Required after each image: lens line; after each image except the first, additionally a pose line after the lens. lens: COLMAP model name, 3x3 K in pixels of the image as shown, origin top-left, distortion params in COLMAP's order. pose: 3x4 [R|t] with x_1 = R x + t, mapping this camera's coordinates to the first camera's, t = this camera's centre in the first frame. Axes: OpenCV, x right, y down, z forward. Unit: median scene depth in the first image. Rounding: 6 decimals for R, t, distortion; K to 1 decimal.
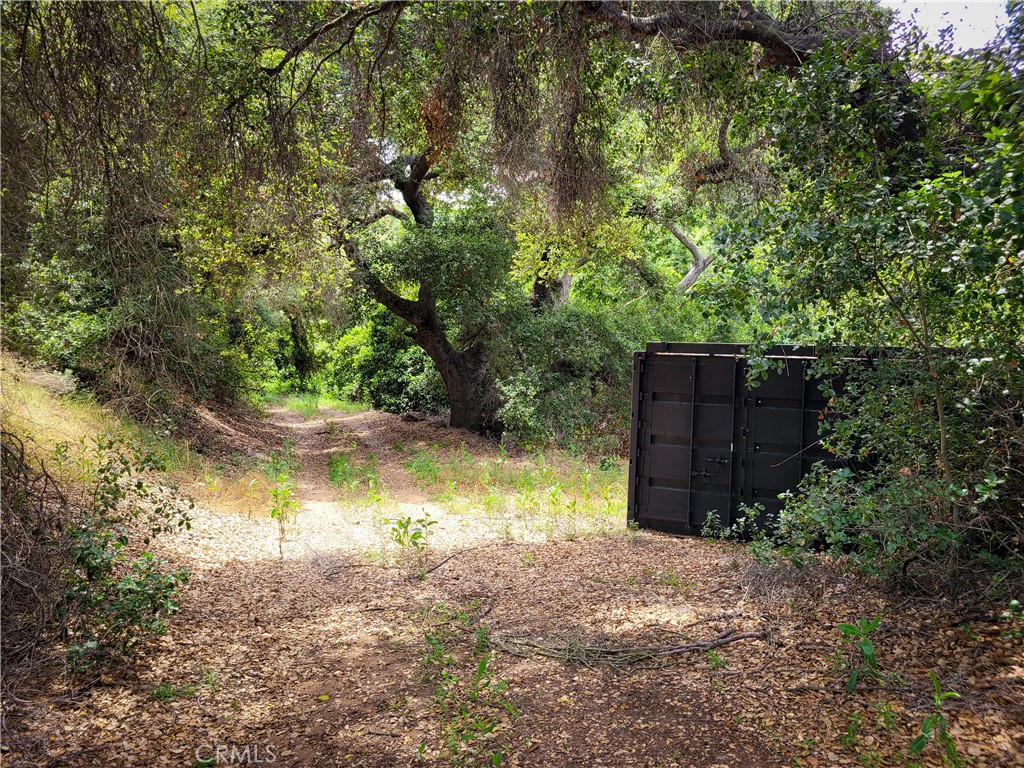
lens RADIAL K [[786.2, 0, 512.0], [0, 786.2, 384.0], [0, 0, 1]] dist [0.078493, -0.073440]
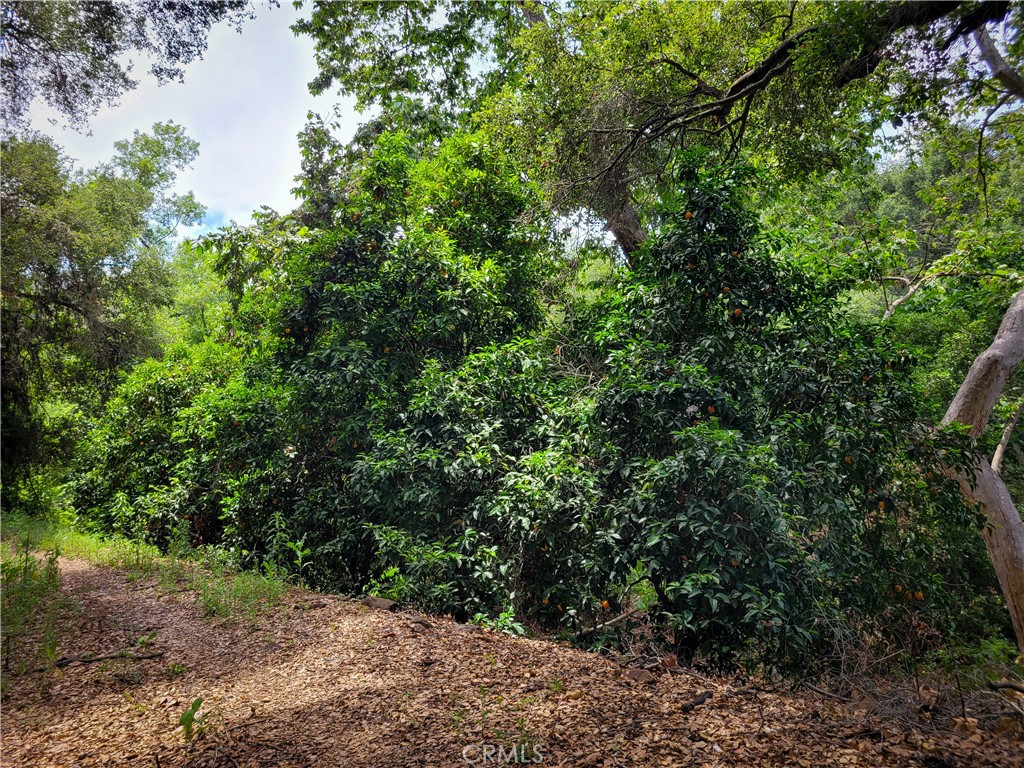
lens RADIAL K [[786.2, 0, 512.0], [0, 786.2, 384.0], [0, 0, 1]] dist [0.078493, -0.073440]
pose [[0.956576, 0.052844, 0.286652, -0.154639], [-0.012057, 0.989761, -0.142228, 0.002418], [-0.291232, 0.132595, 0.947419, 0.592046]]
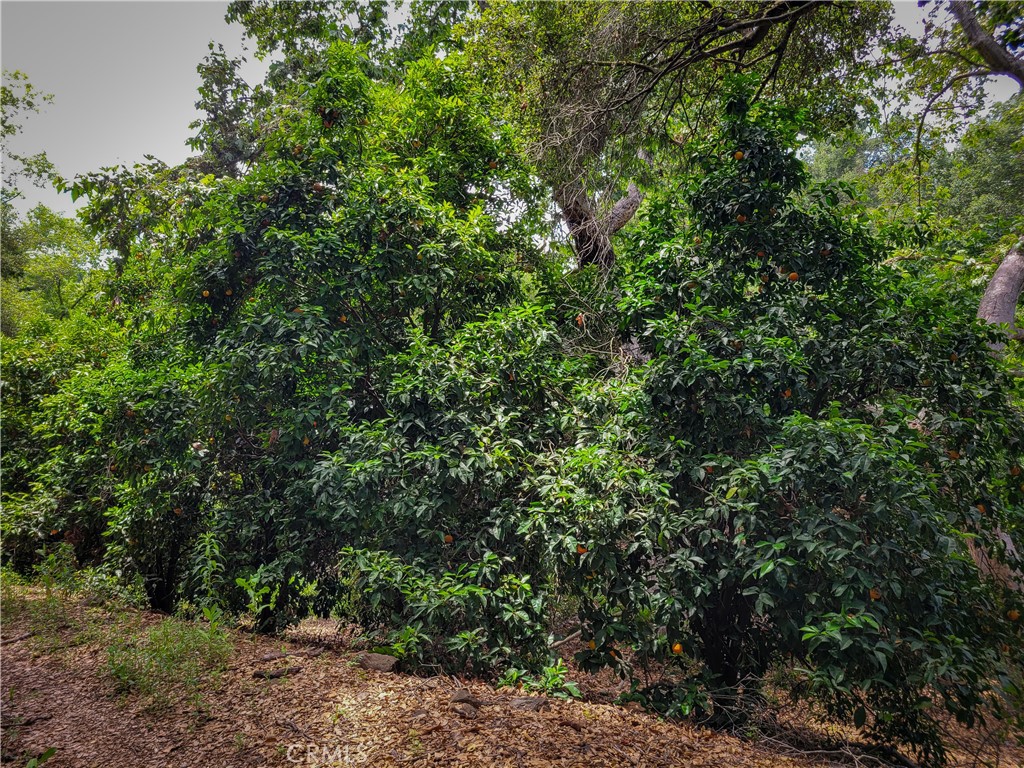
lens RADIAL K [[786.2, 0, 512.0], [0, 786.2, 384.0], [0, 0, 1]] dist [0.078493, -0.073440]
pose [[0.900630, 0.055021, 0.431089, -0.167242], [0.003583, 0.990979, -0.133968, -0.000859], [-0.434571, 0.122200, 0.892309, 0.646723]]
